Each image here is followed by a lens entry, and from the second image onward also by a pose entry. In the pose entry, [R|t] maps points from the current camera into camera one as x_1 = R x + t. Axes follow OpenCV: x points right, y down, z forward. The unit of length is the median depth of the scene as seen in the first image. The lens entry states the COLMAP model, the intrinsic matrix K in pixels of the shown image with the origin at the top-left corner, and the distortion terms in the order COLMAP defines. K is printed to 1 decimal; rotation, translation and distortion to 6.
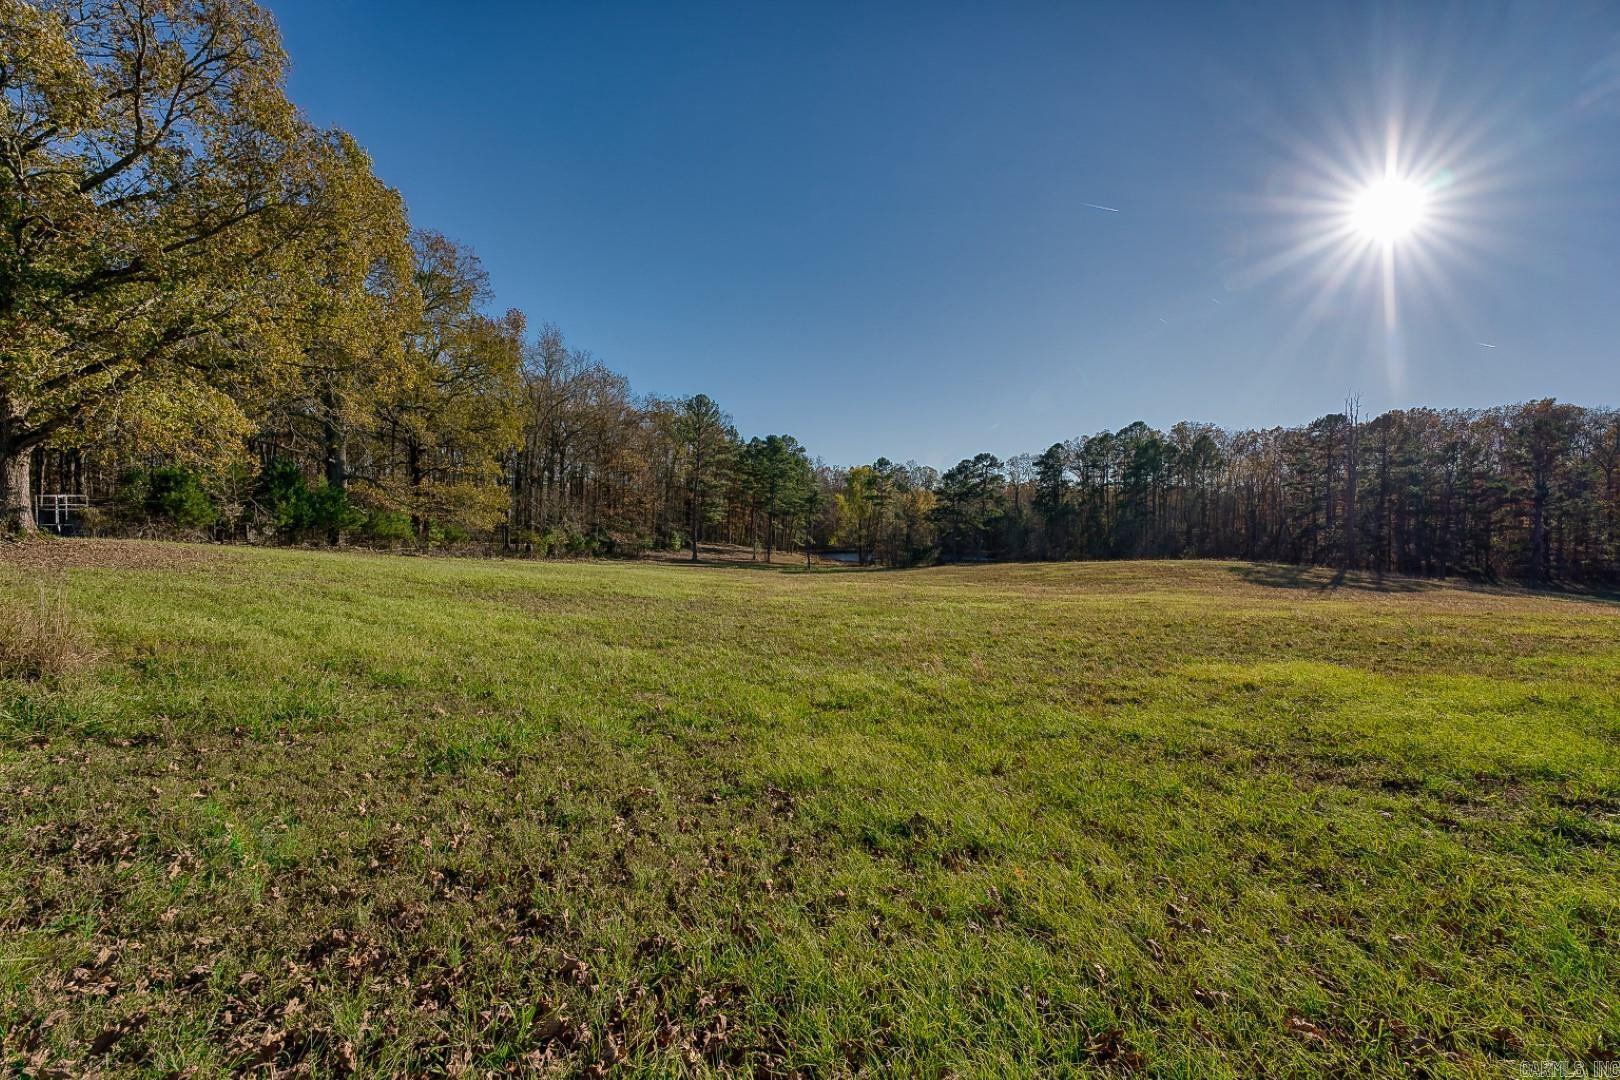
lens RADIAL K [[646.2, 0, 808.2], [0, 646.2, 538.2], [0, 0, 1]] dist [-0.033086, 0.004037]
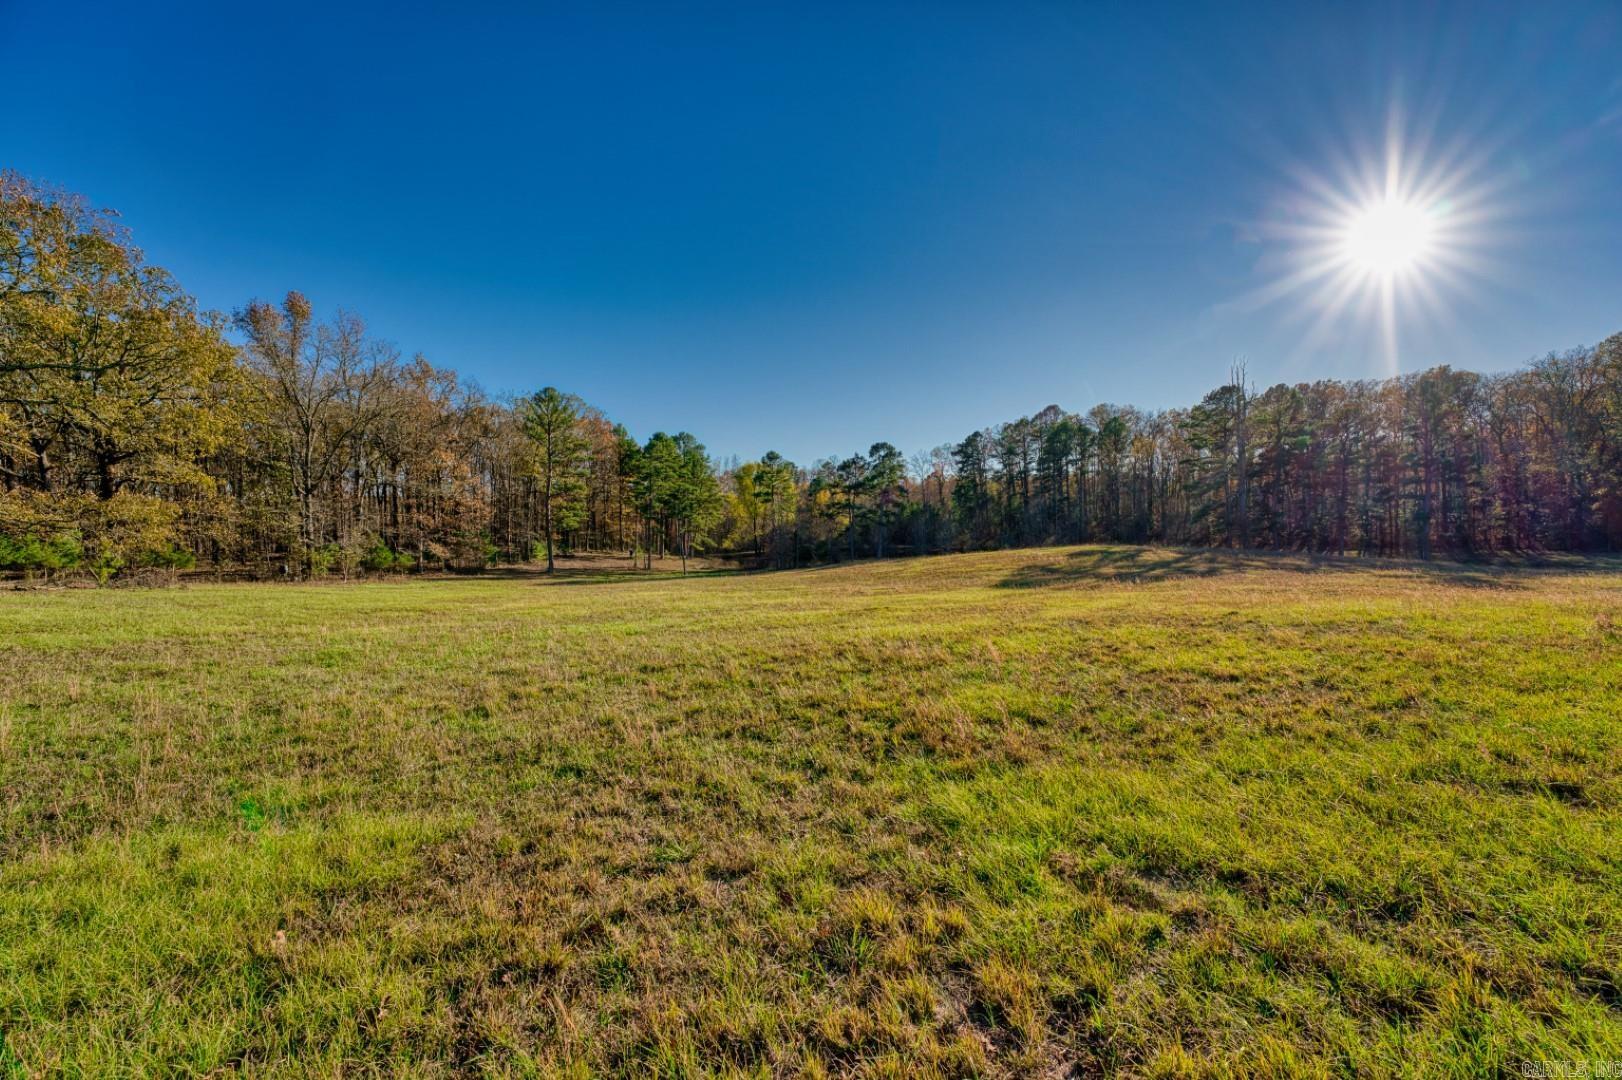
lens RADIAL K [[647.0, 0, 818.4], [0, 647.0, 534.8], [0, 0, 1]] dist [-0.033086, 0.004037]
pose [[0.996786, -0.046241, 0.065413, 0.112367], [0.046748, 0.998887, -0.006238, 0.004479], [-0.065051, 0.009276, 0.997839, 0.063668]]
